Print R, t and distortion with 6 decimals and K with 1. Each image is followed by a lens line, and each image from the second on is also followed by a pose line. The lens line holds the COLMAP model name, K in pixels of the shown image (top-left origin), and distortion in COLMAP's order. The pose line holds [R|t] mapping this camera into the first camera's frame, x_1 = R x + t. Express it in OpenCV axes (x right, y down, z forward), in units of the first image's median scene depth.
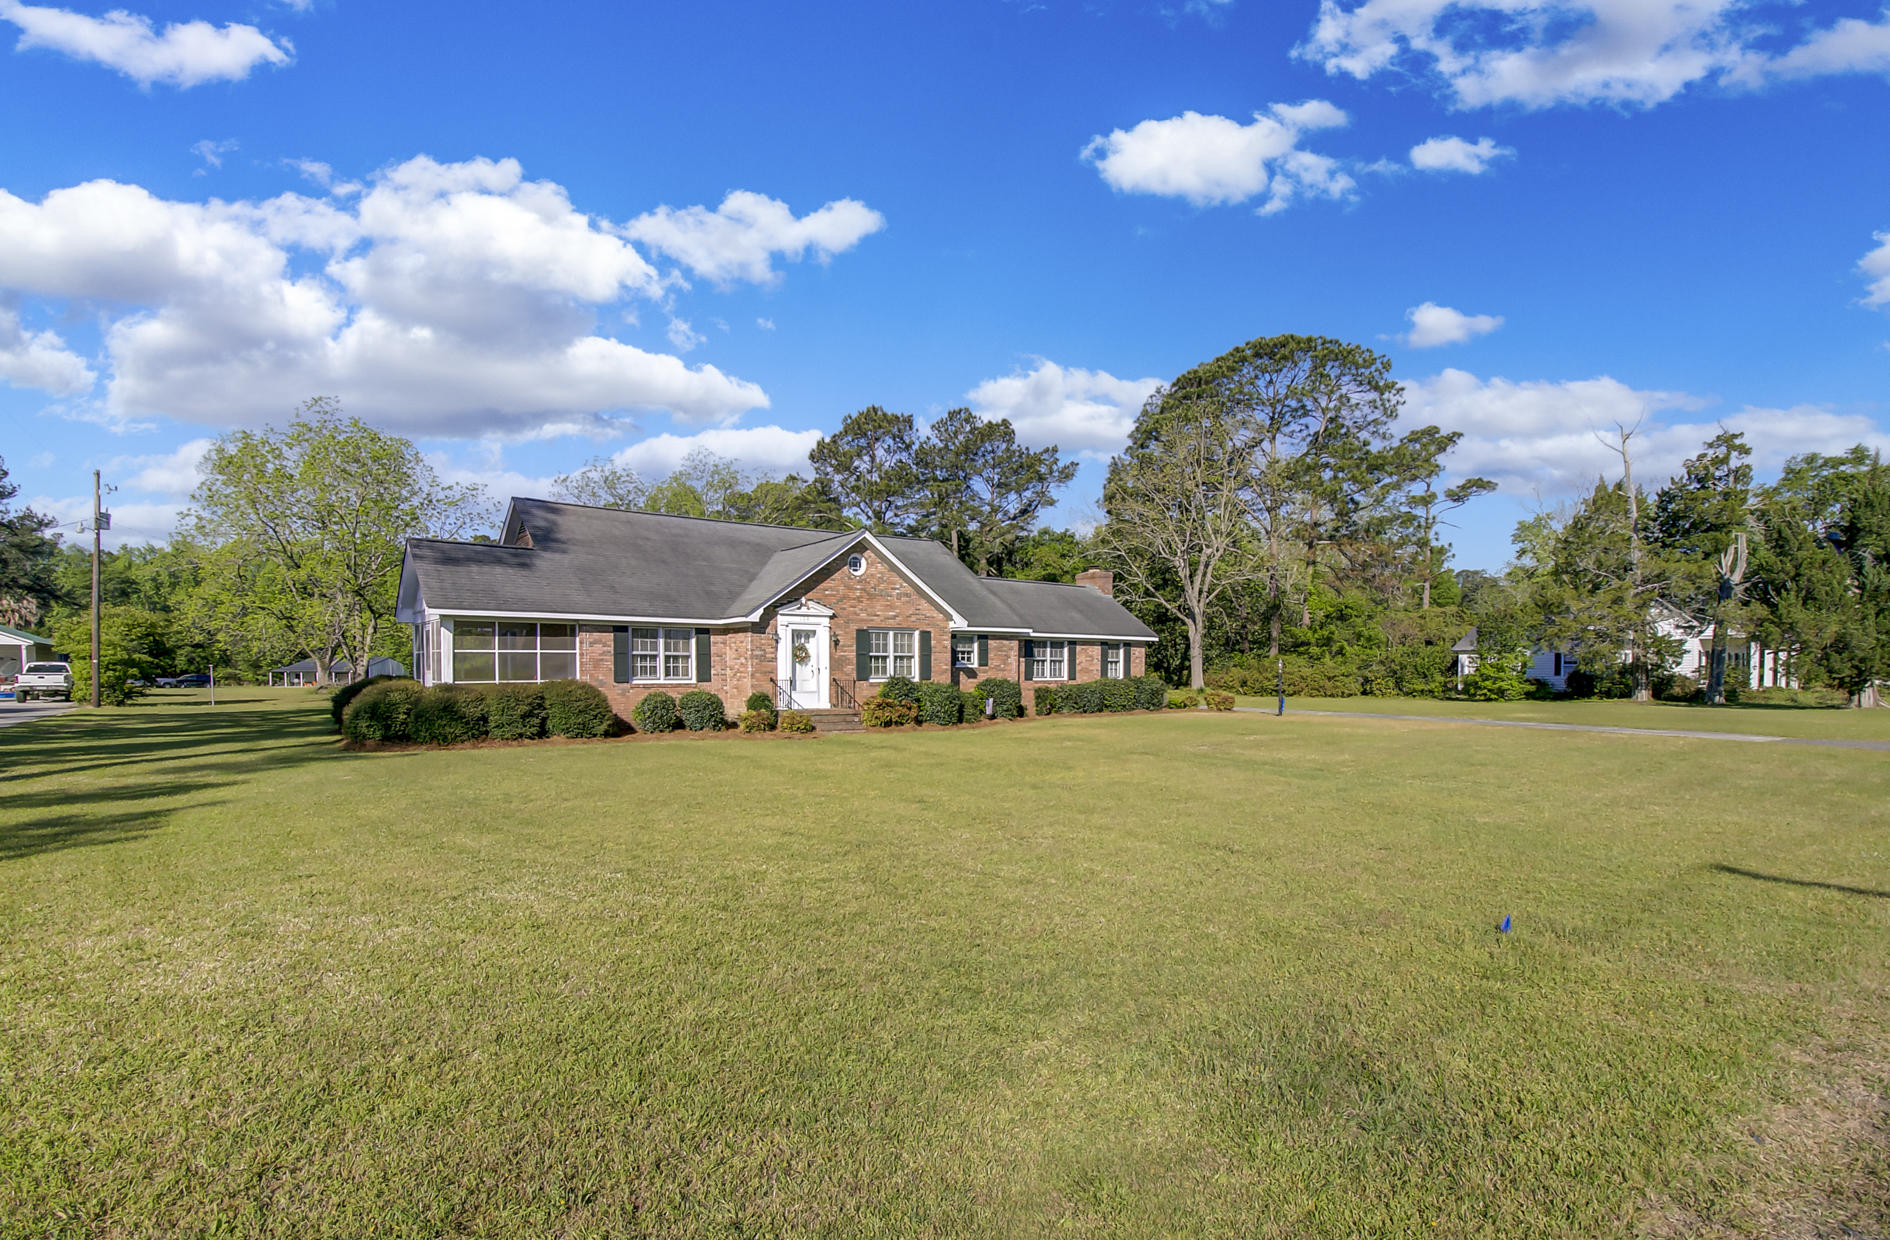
lens RADIAL K [[903.0, 0, 924.6], [0, 903.0, 673.4], [0, 0, 1]] dist [-0.025892, 0.000224]
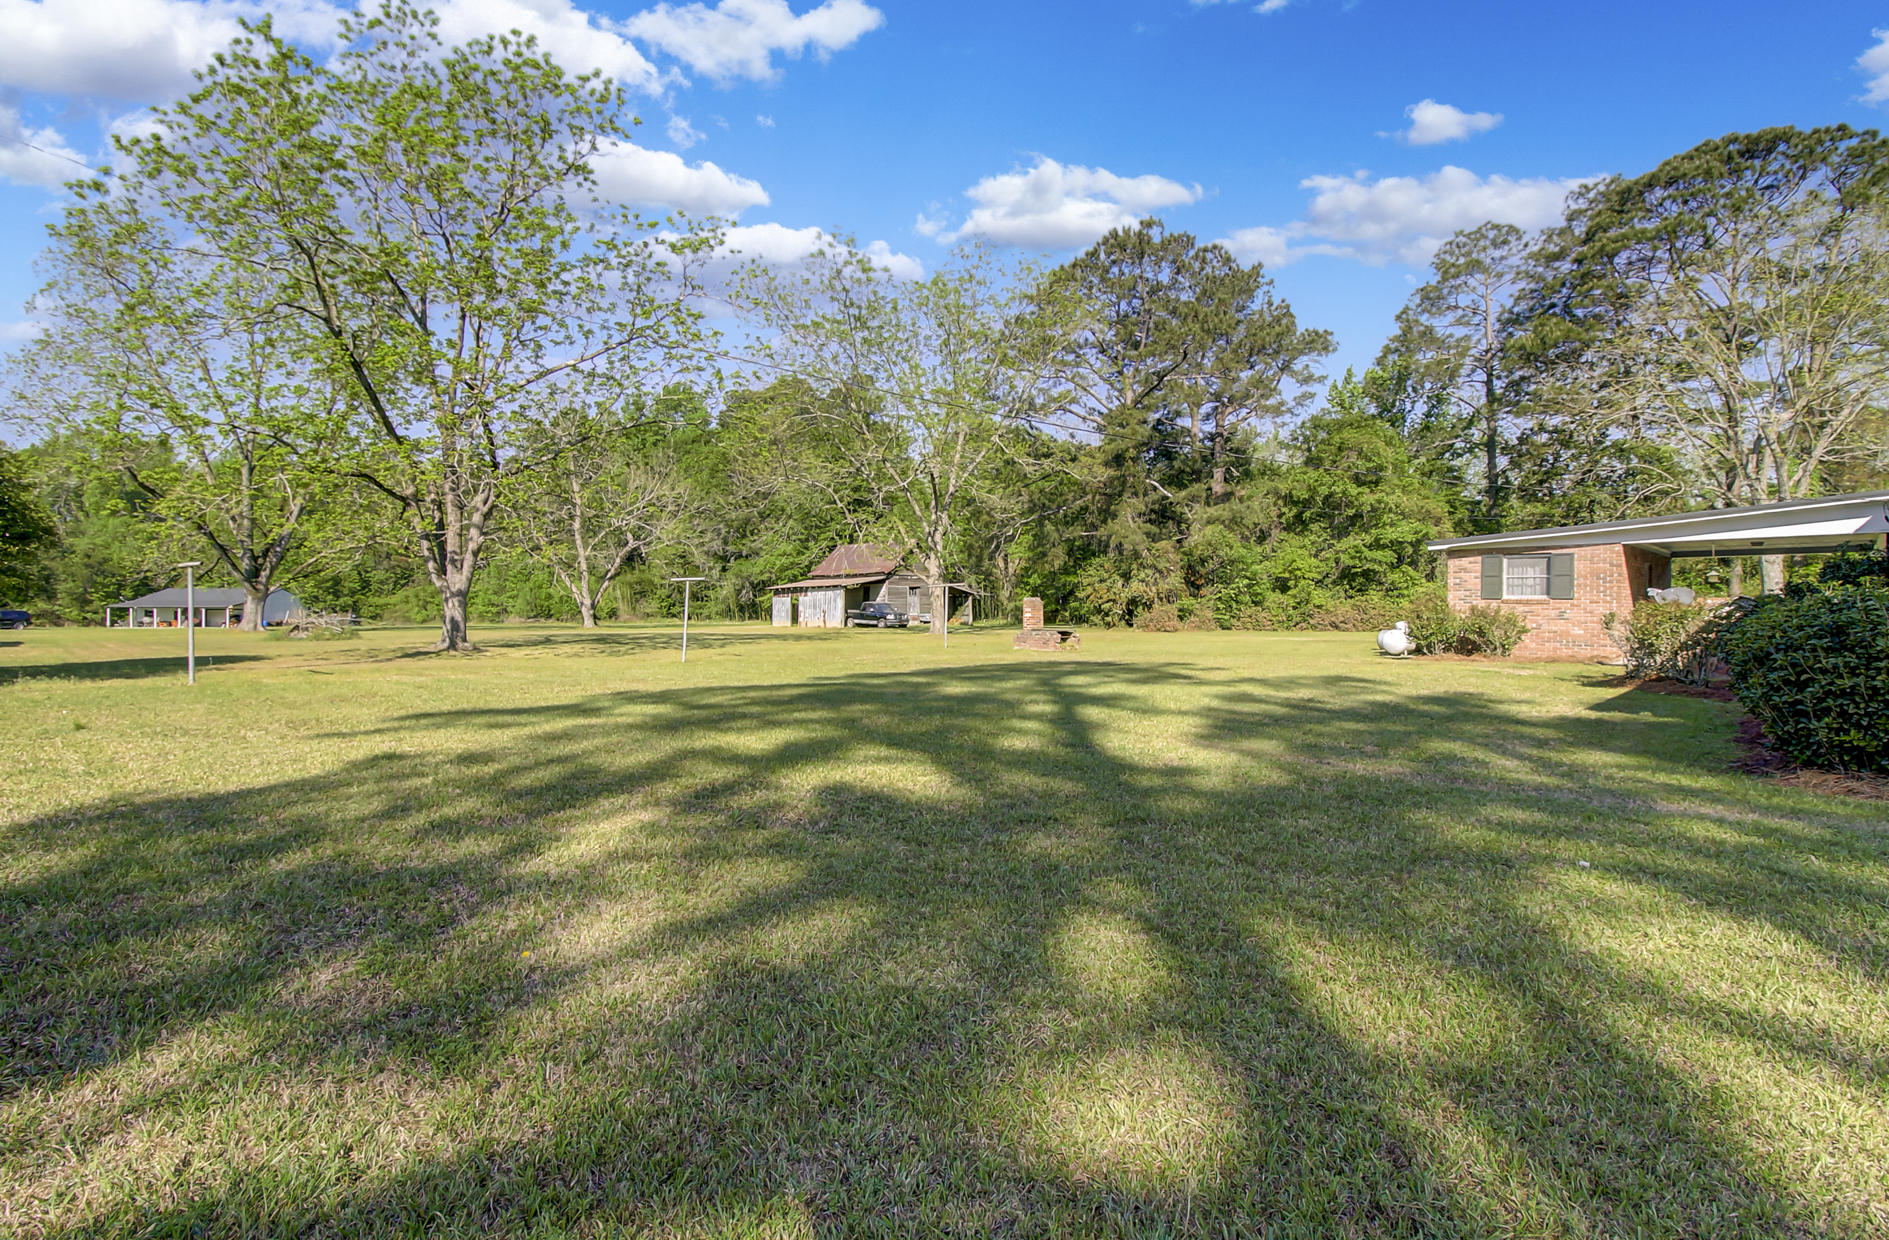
lens RADIAL K [[888.7, 0, 947.6], [0, 888.7, 600.7], [0, 0, 1]] dist [0.000782, -0.000093]
pose [[0.989624, -0.000216, 0.143678, -0.883794], [0.001979, 0.999925, -0.012126, 0.018383], [-0.143664, 0.012285, 0.989550, 0.976828]]
